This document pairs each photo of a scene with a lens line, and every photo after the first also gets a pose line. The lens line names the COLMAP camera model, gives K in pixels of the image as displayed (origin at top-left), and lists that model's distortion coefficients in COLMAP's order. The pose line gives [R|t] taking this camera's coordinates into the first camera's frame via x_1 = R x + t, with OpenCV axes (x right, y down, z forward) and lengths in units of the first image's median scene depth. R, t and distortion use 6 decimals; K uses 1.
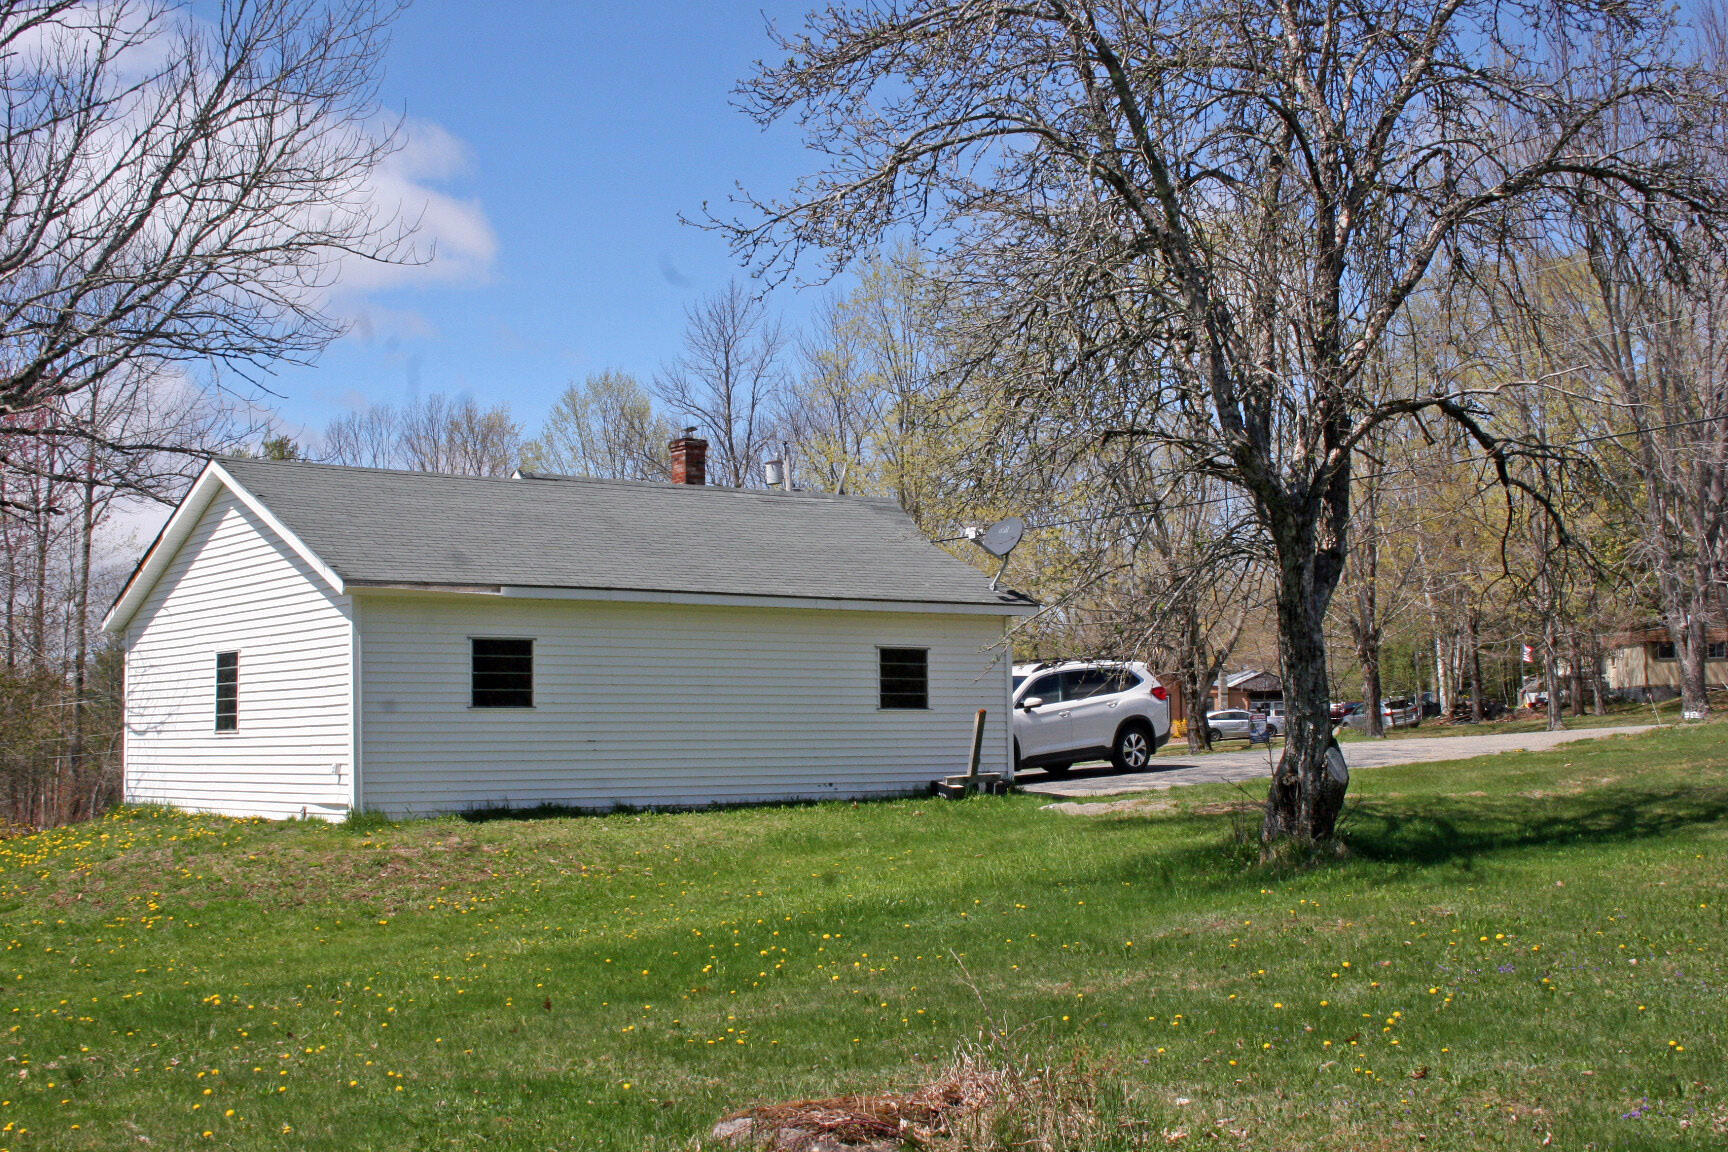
lens RADIAL K [[2226.7, 0, 864.0], [0, 2226.7, 576.0], [0, 0, 1]] dist [-0.044801, 0.067522]
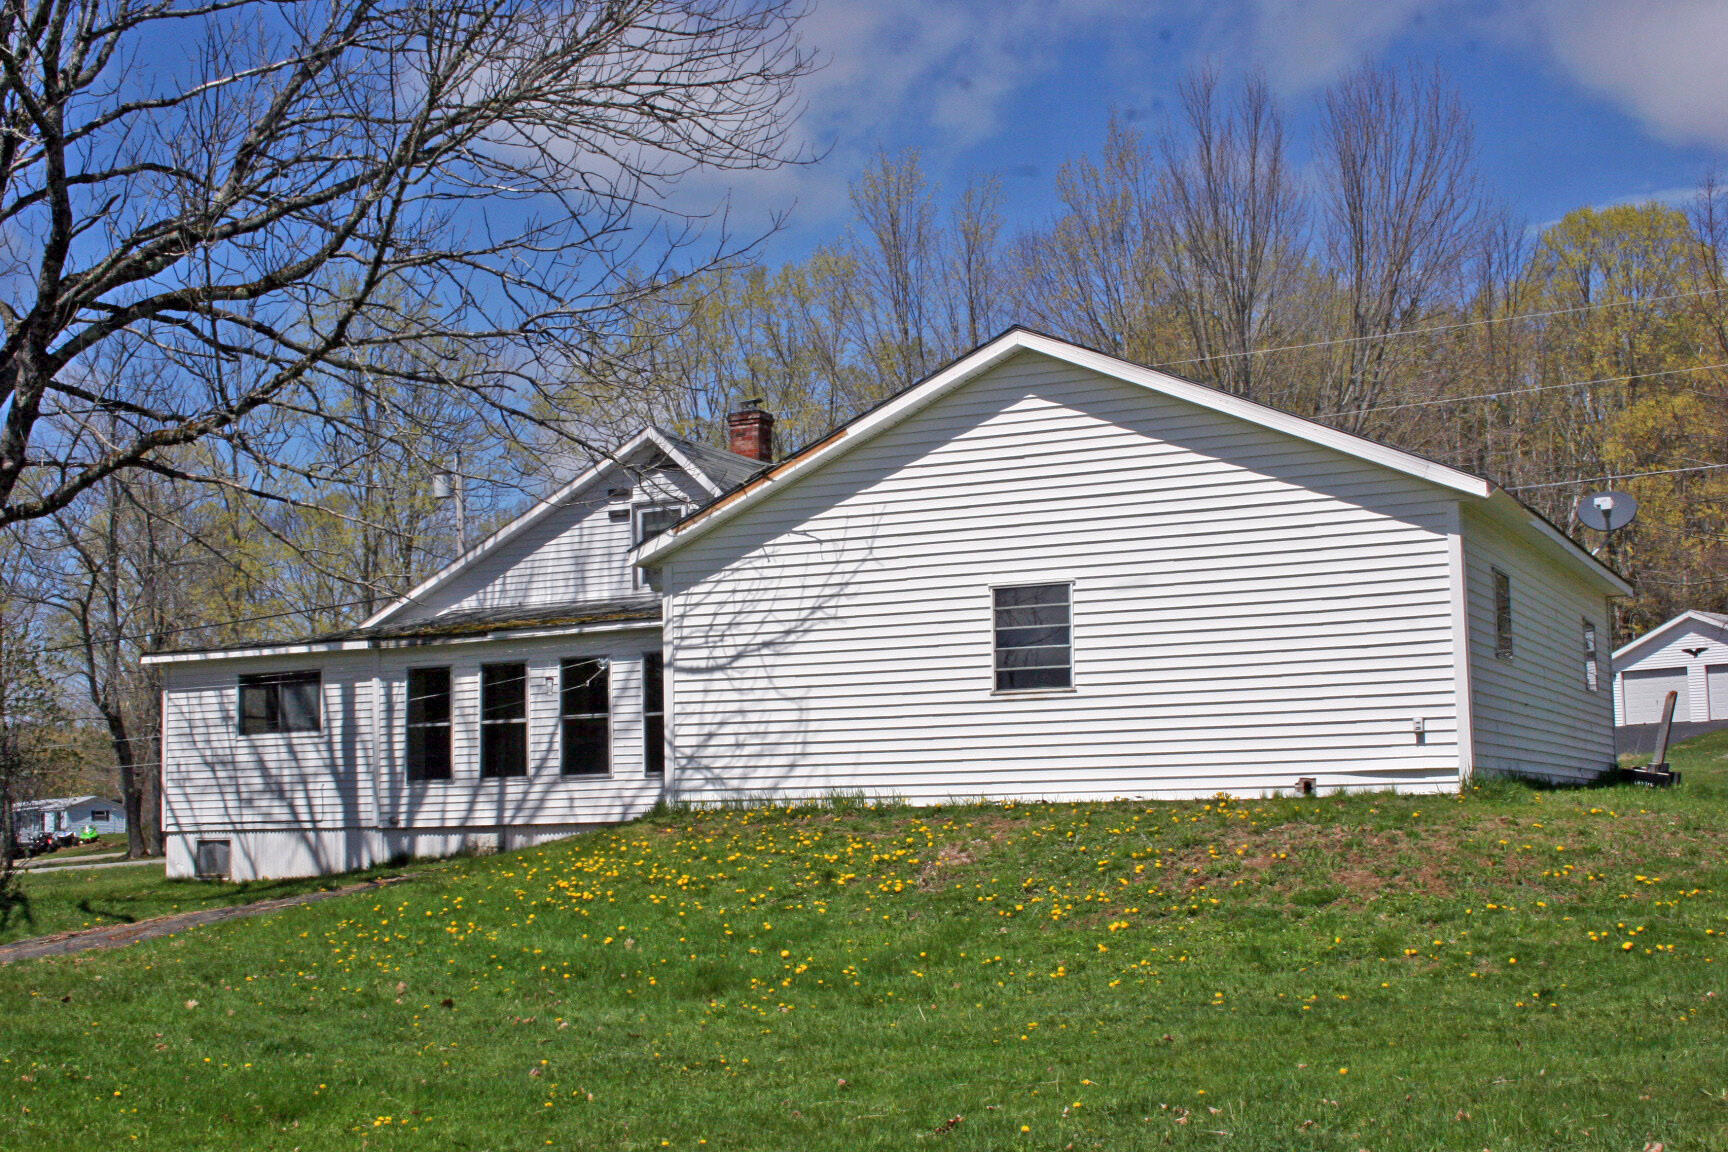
lens RADIAL K [[2226.7, 0, 864.0], [0, 2226.7, 576.0], [0, 0, 1]] dist [-0.044801, 0.067522]
pose [[0.908582, 0.040228, 0.415764, -0.660895], [-0.025105, 0.998811, -0.041779, 0.064941], [-0.416951, 0.027522, 0.908512, 0.340526]]
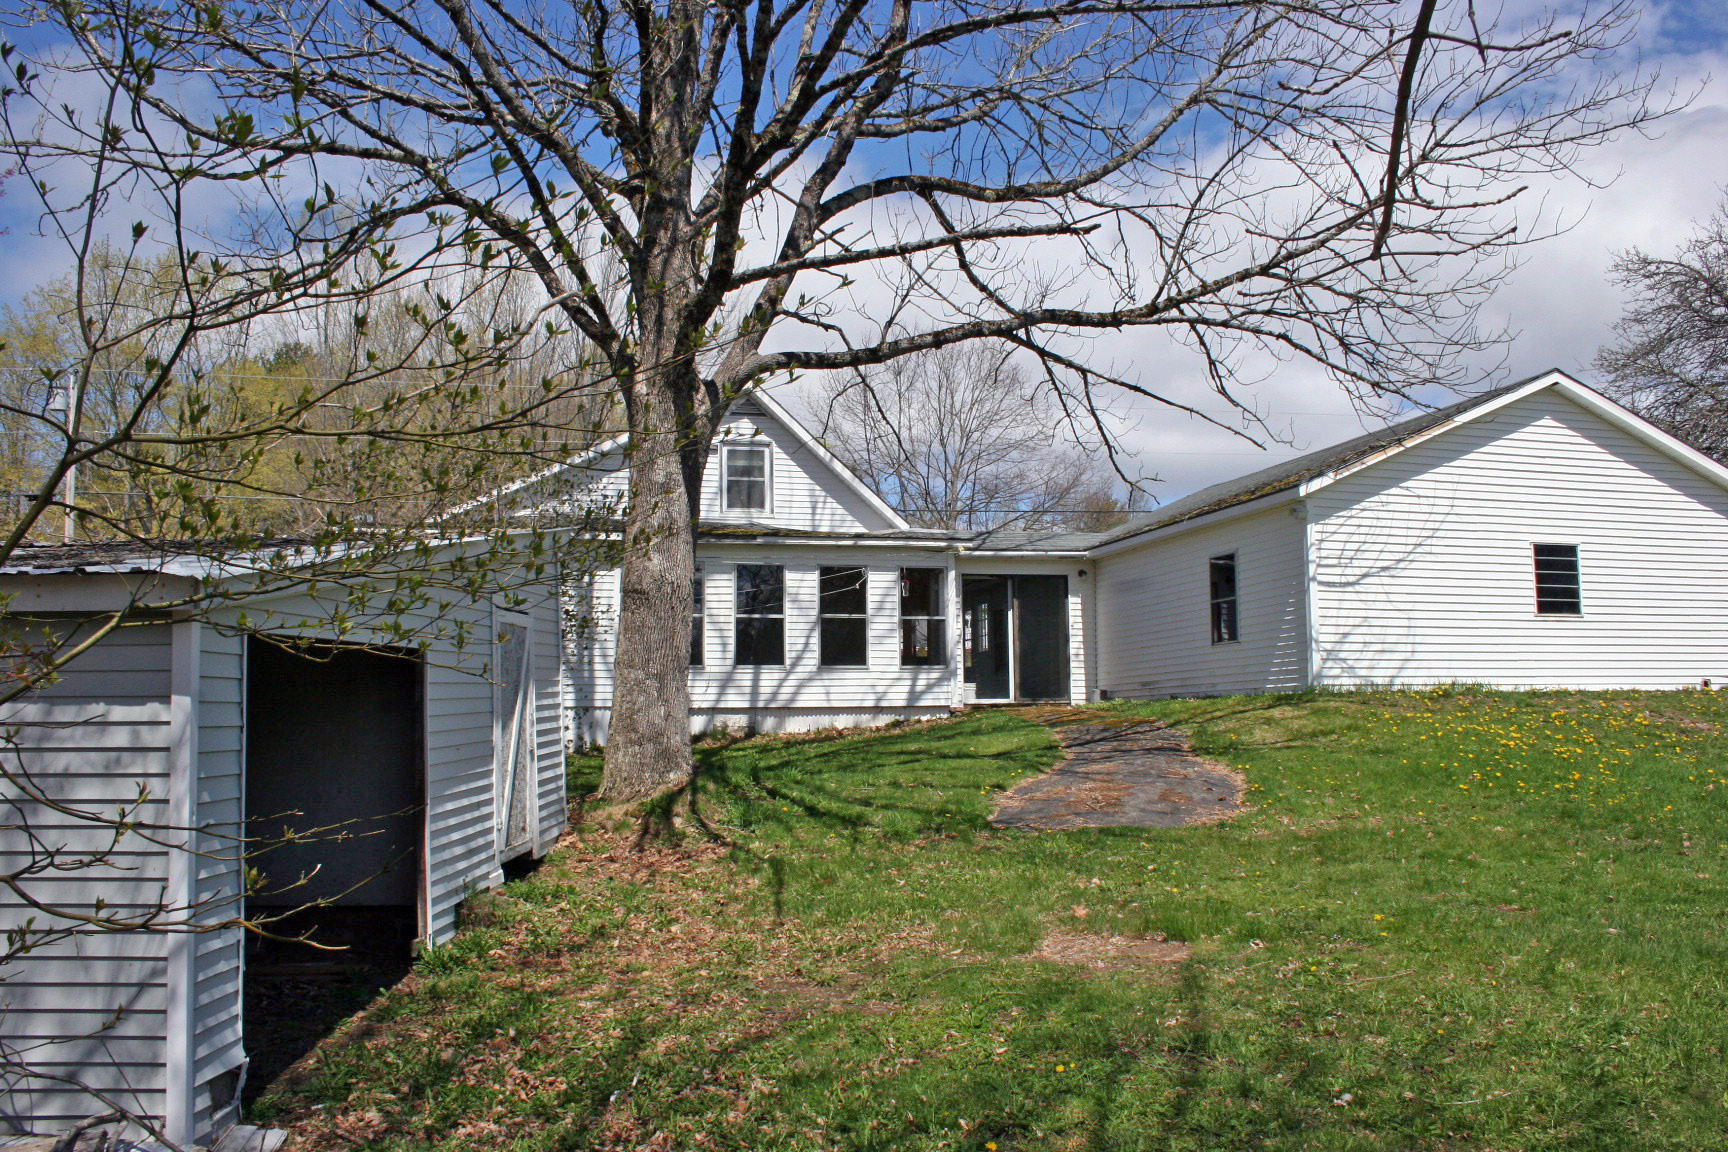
lens RADIAL K [[1439.5, 0, 864.0], [0, 1439.5, 576.0], [0, 0, 1]] dist [-0.159933, 0.144617]
pose [[0.401671, 0.103924, 0.909868, -1.077534], [-0.073914, 0.993978, -0.080901, 0.134445], [-0.912796, -0.034757, 0.406933, 1.044166]]
